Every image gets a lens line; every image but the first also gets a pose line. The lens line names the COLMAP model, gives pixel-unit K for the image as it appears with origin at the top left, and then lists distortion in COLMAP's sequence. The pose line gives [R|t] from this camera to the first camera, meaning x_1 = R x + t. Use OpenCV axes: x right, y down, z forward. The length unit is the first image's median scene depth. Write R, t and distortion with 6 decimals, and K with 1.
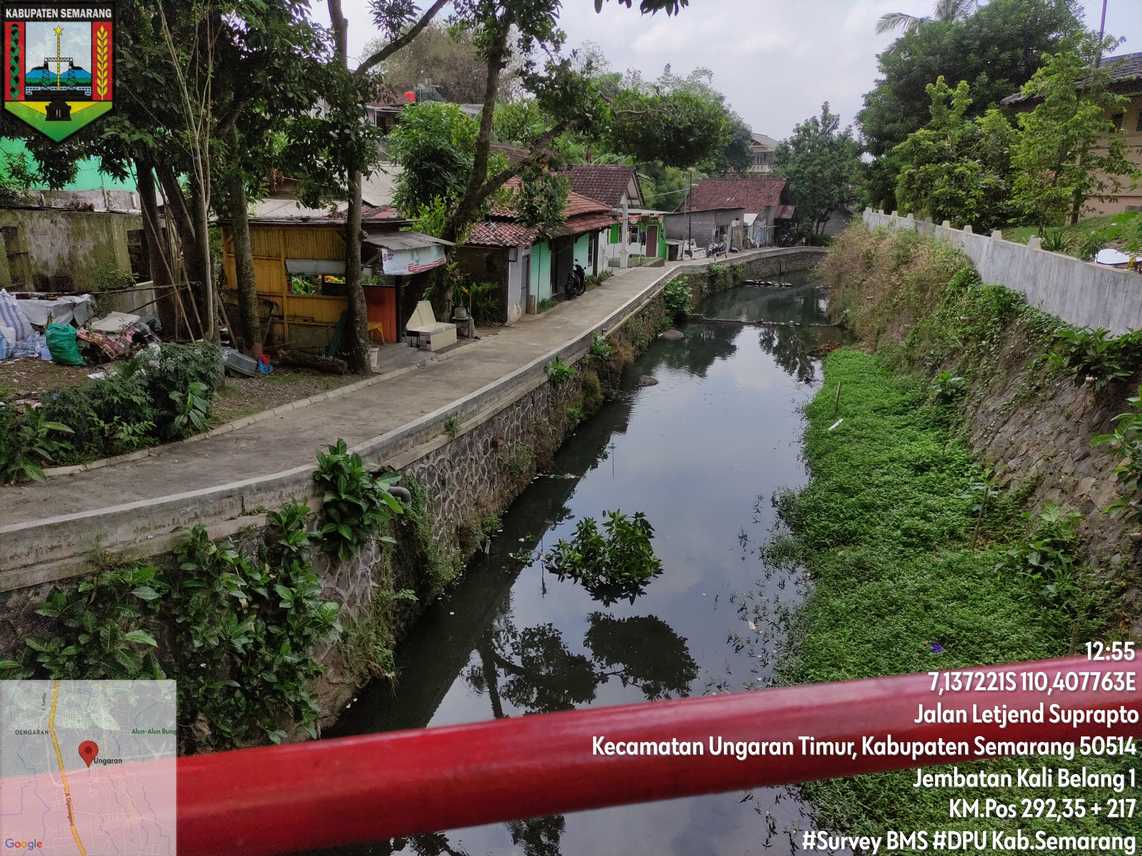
lens RADIAL K [[818.4, 0, 574.0], [0, 818.4, 423.7], [0, 0, 1]] dist [0.058176, -0.062126]
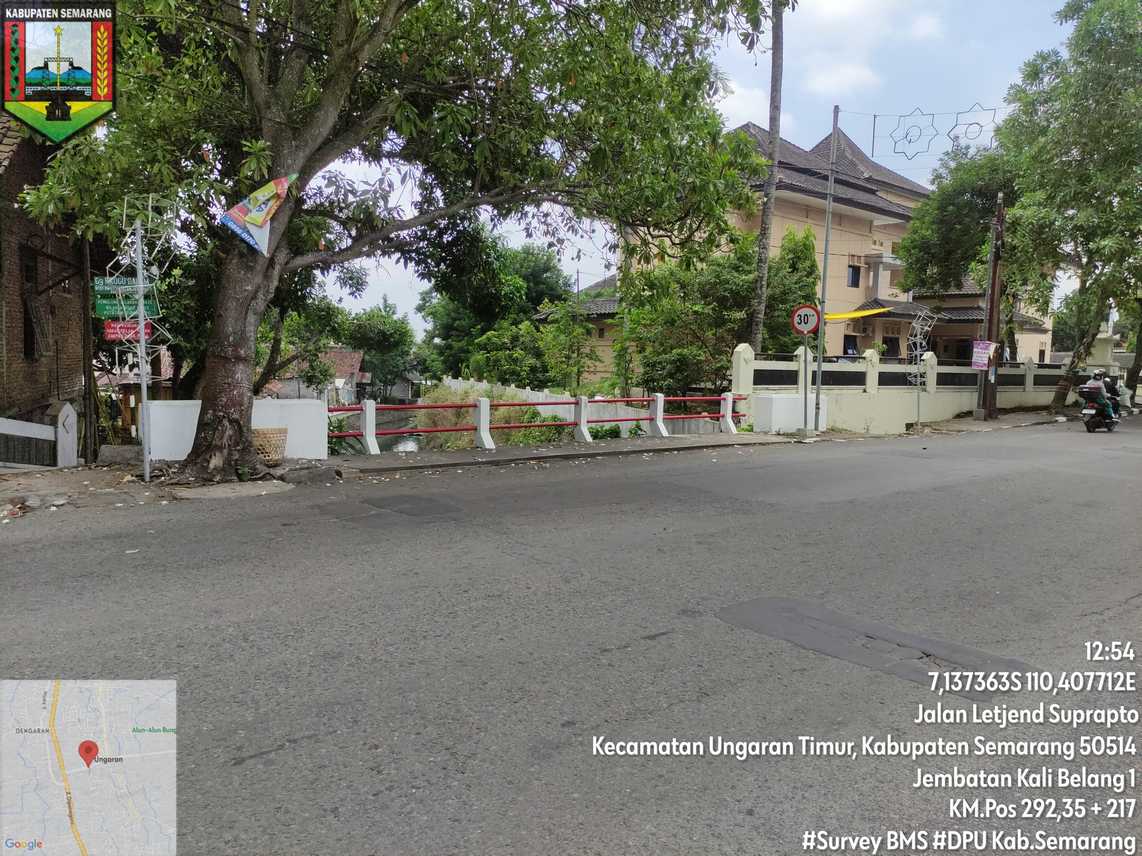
lens RADIAL K [[855.0, 0, 558.8], [0, 855.0, 429.4], [0, 0, 1]] dist [0.068890, -0.073746]
pose [[0.859674, -0.028126, 0.510068, -0.347496], [0.124484, 0.979918, -0.155773, 0.124943], [-0.495443, 0.197409, 0.845911, -0.489410]]
